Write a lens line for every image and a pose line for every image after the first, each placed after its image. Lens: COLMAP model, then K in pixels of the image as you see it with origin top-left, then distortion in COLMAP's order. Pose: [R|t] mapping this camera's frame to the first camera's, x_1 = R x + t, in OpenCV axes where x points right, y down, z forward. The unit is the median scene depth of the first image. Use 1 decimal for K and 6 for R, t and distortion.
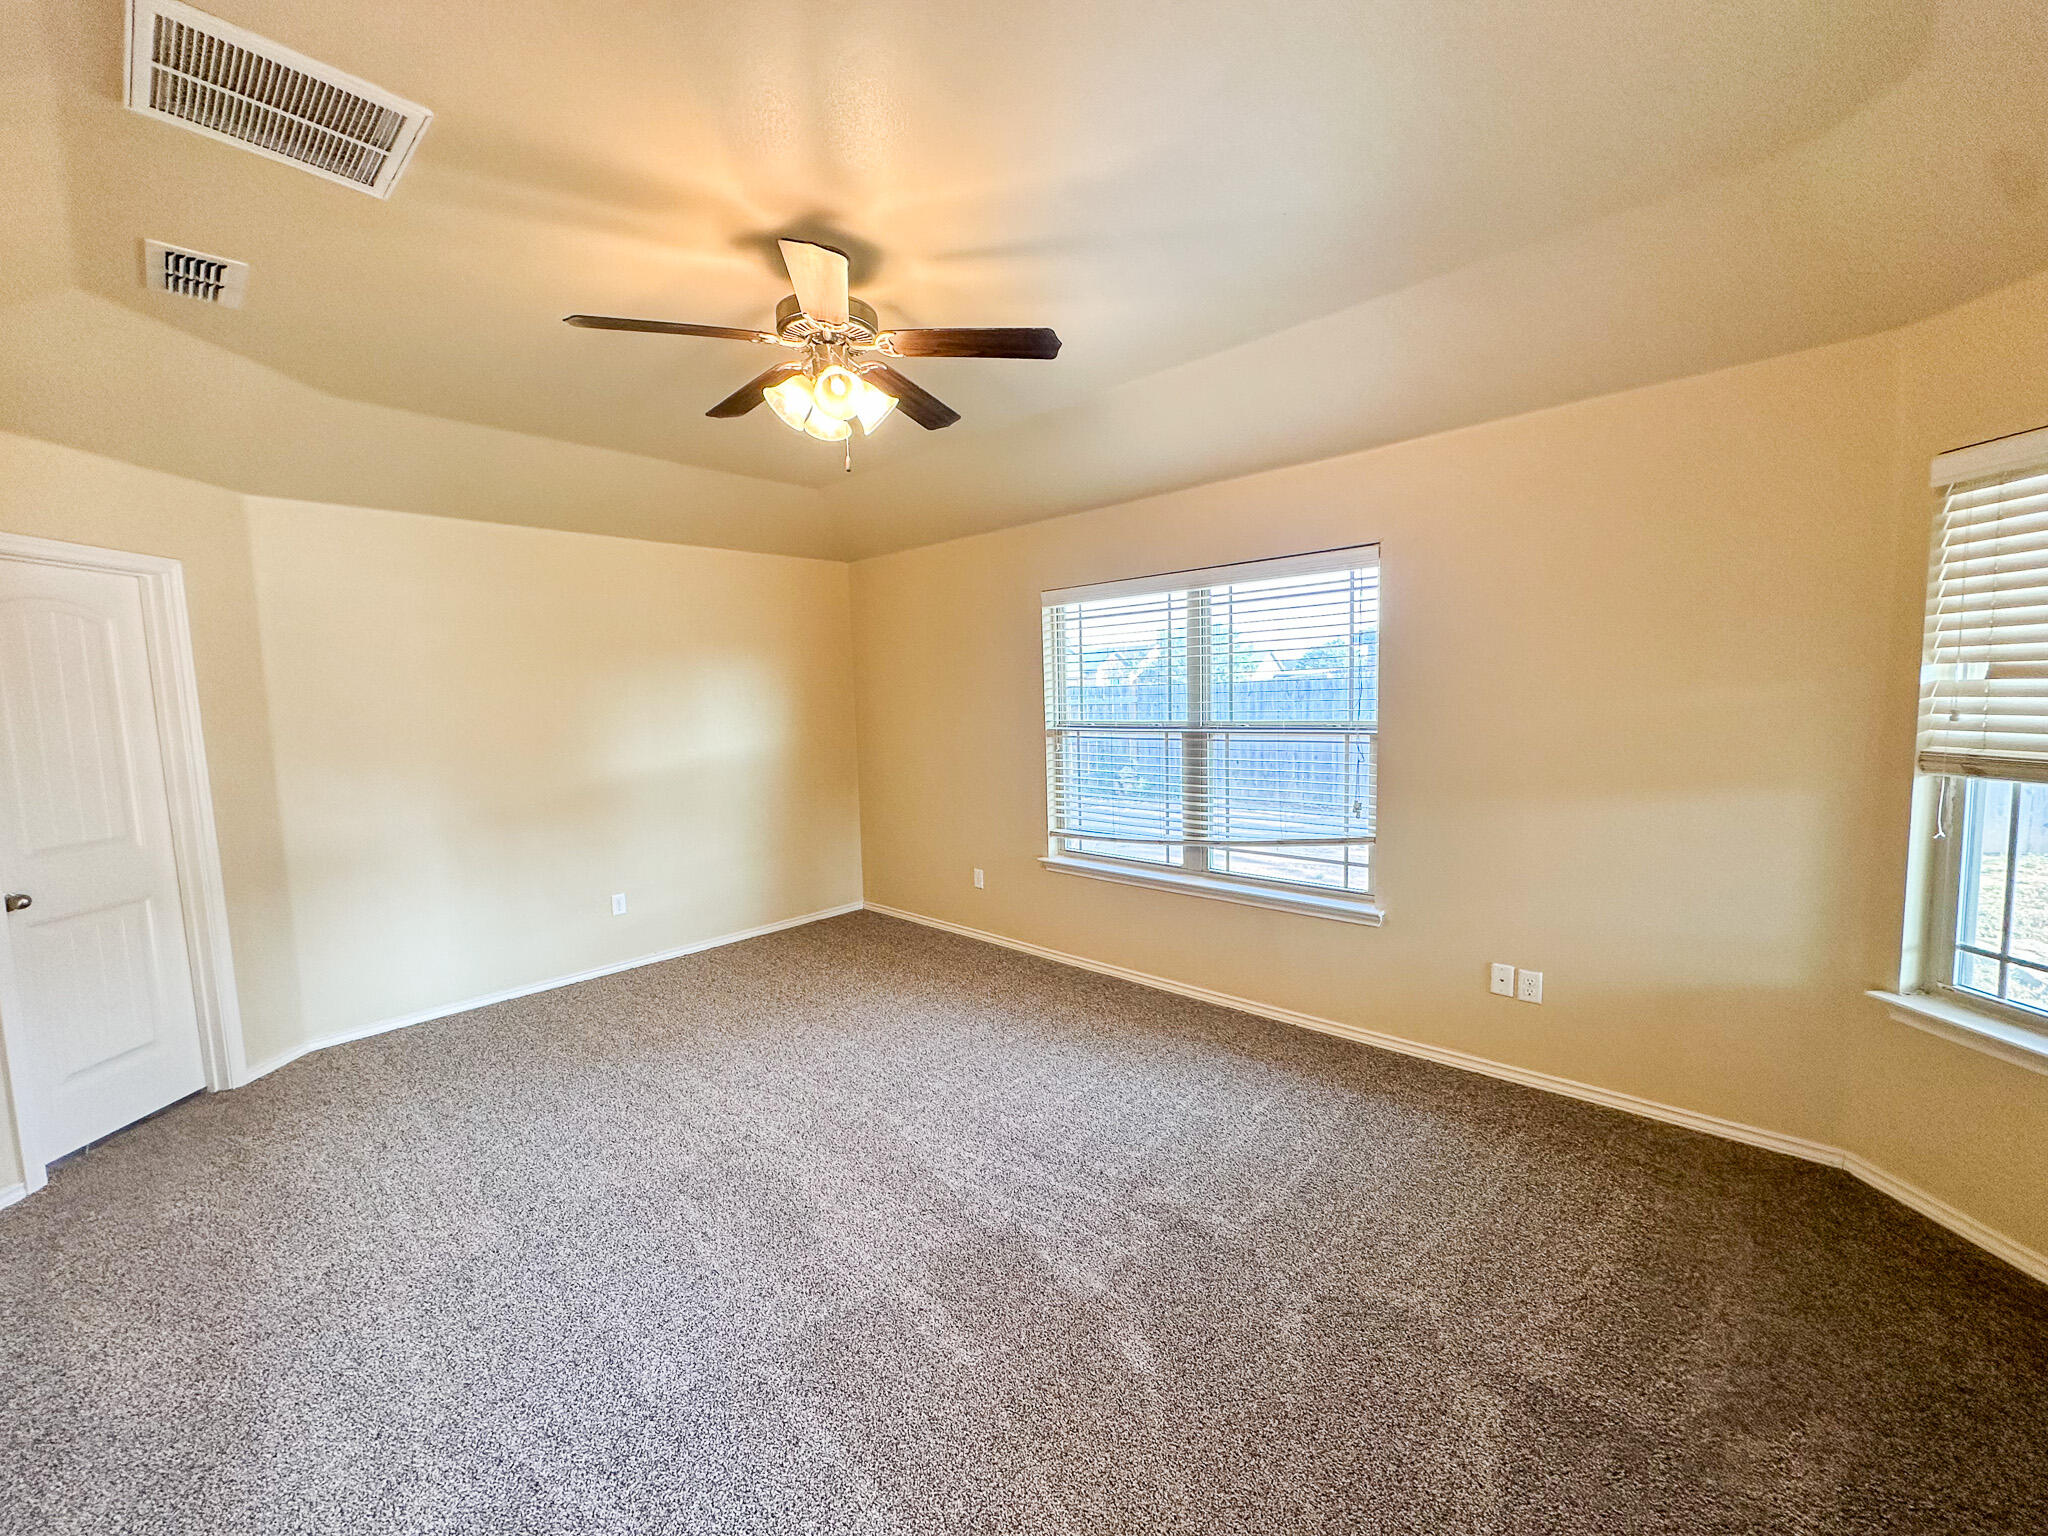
lens RADIAL K [[807.1, 0, 1024.0], [0, 807.1, 764.7], [0, 0, 1]] dist [0.001401, -0.000127]
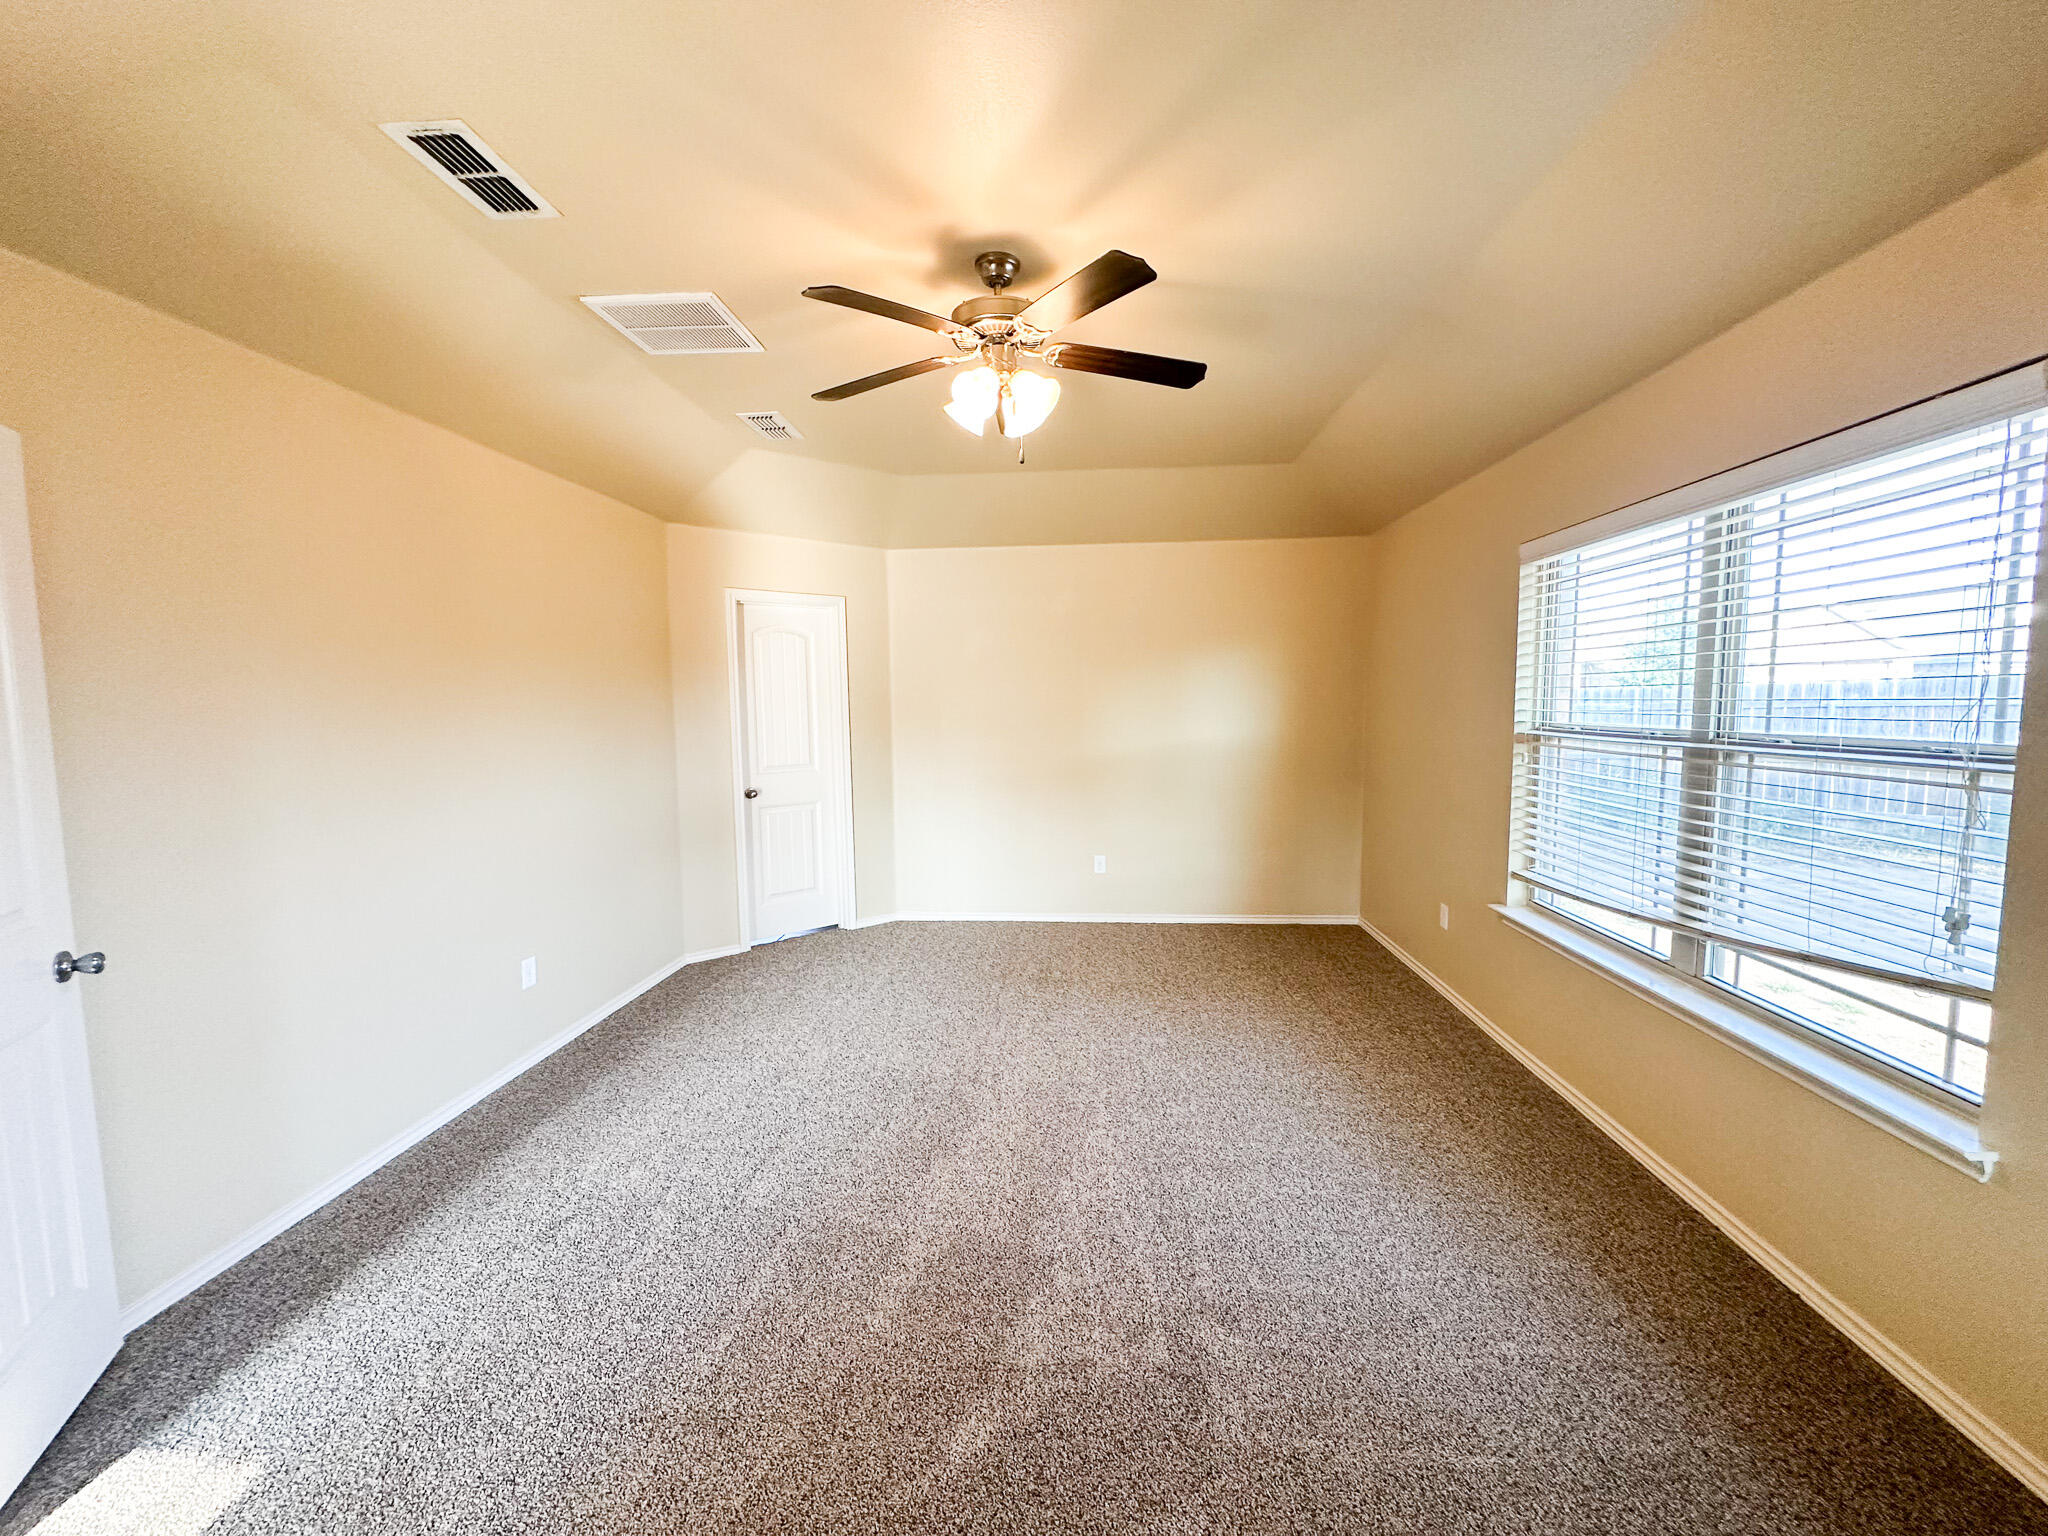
lens RADIAL K [[807.1, 0, 1032.1], [0, 807.1, 766.7], [0, 0, 1]] dist [0.001401, -0.000127]
pose [[0.624891, 0.085934, -0.775968, 0.435482], [-0.075754, 0.995908, 0.049286, -0.021873], [0.777028, 0.027985, 0.628844, 0.265270]]
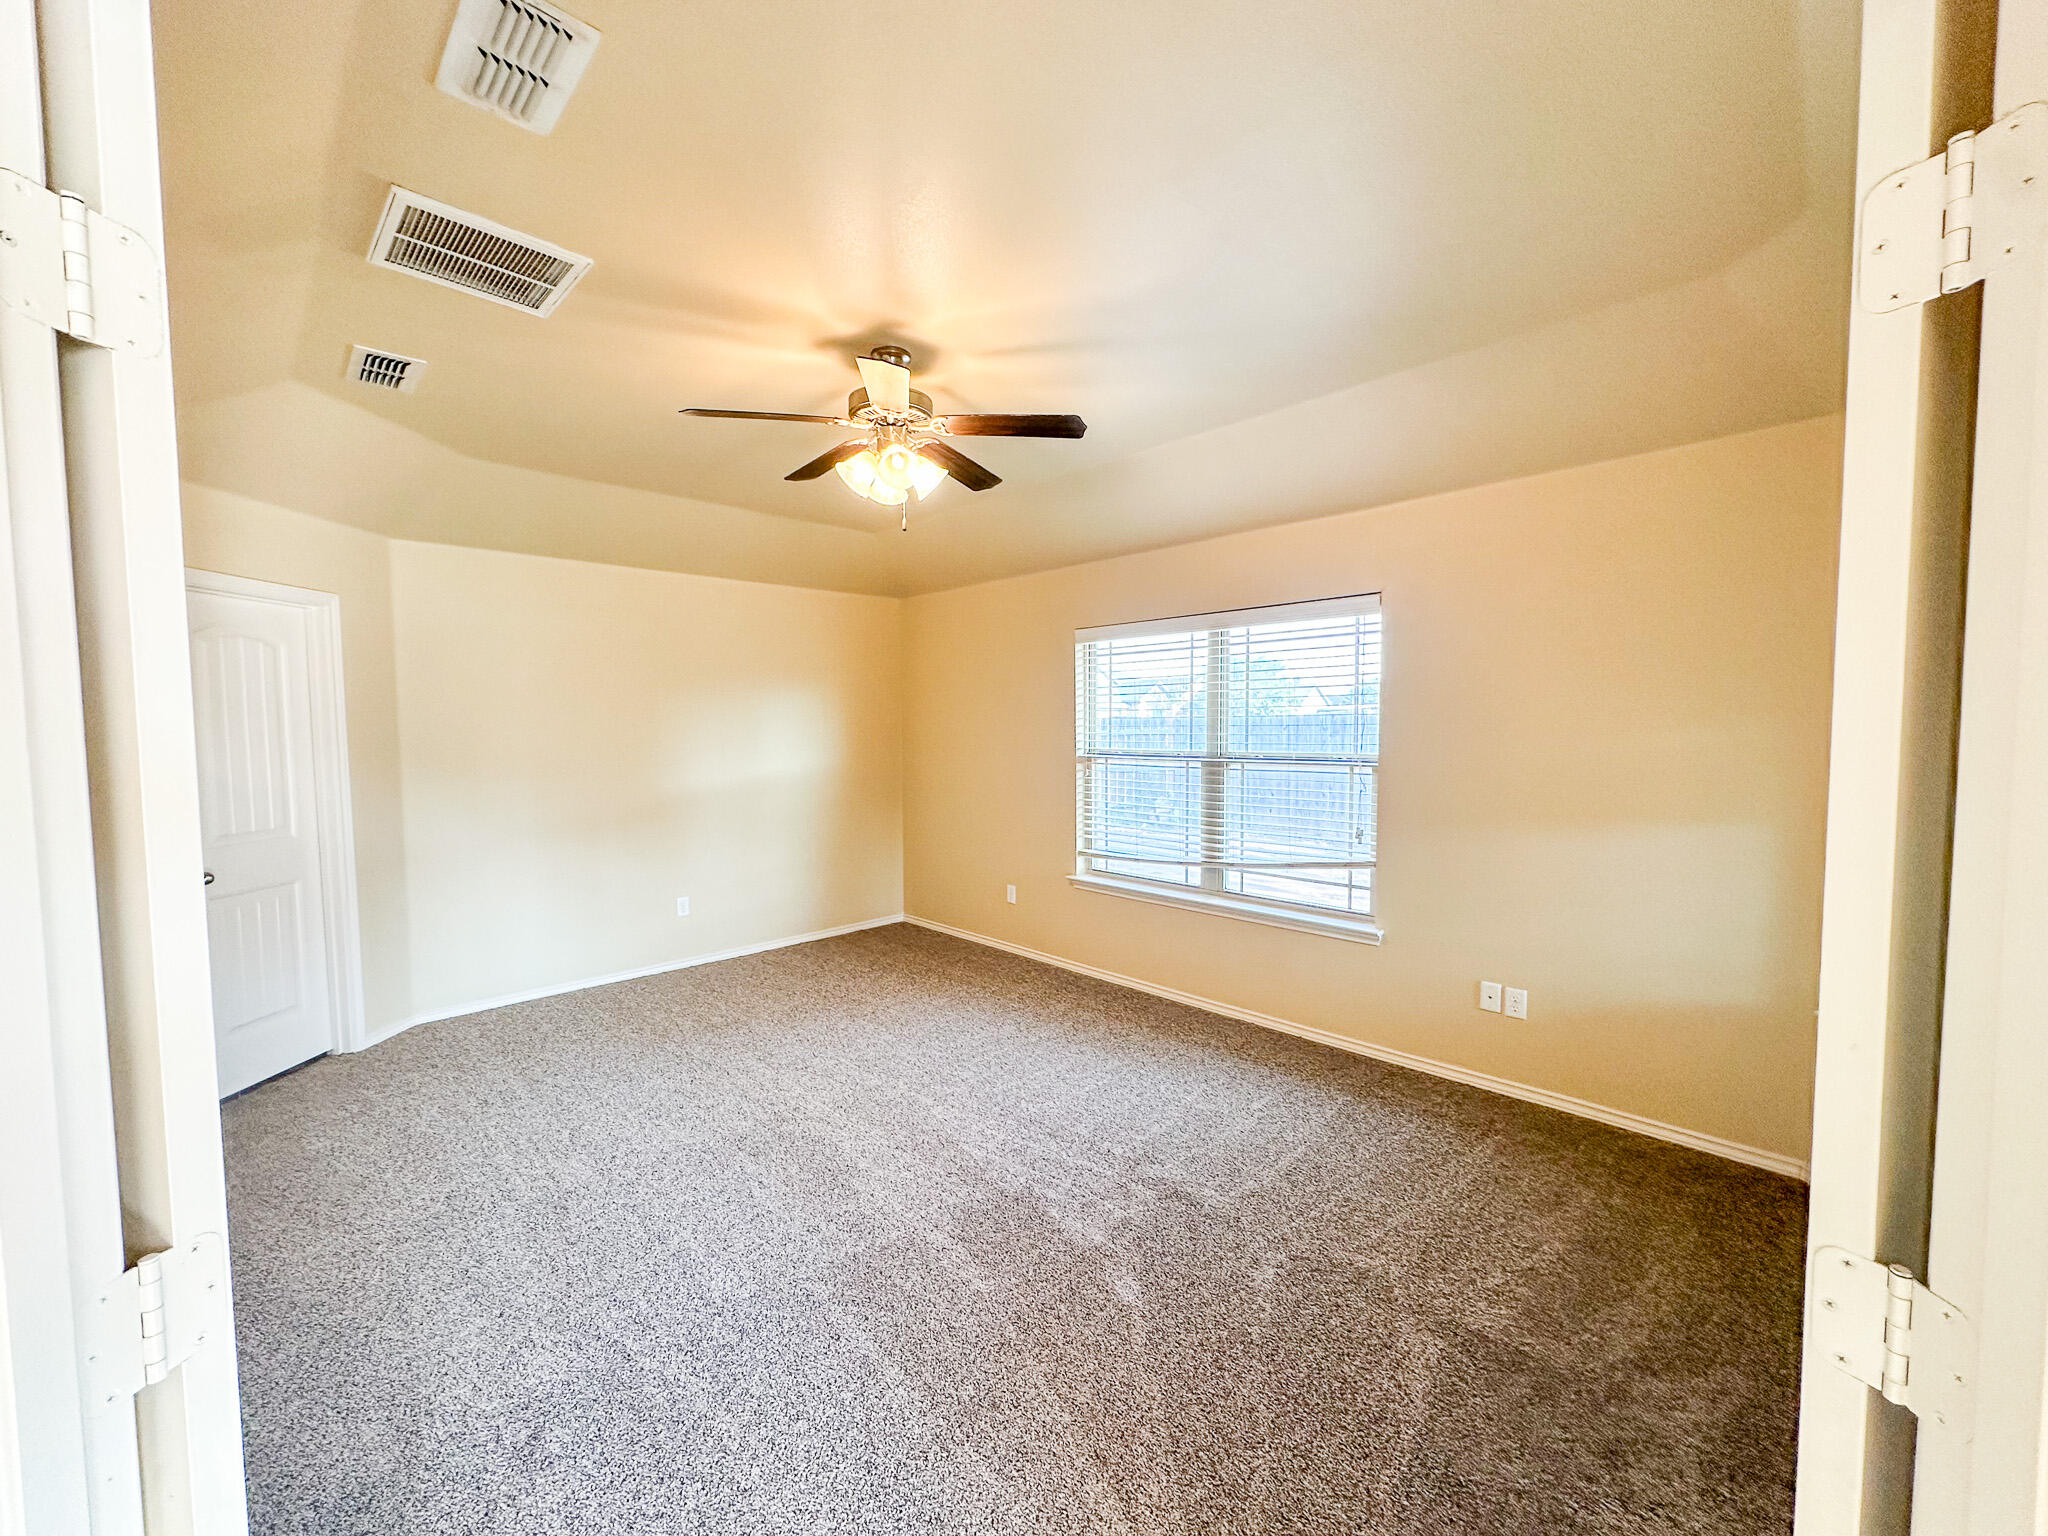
lens RADIAL K [[807.1, 0, 1025.2], [0, 807.1, 765.8], [0, 0, 1]] dist [0.001401, -0.000127]
pose [[0.998416, 0.023870, -0.050943, 0.018477], [-0.025621, 0.999093, -0.033998, 0.009889], [0.050085, 0.035250, 0.998123, -0.105896]]
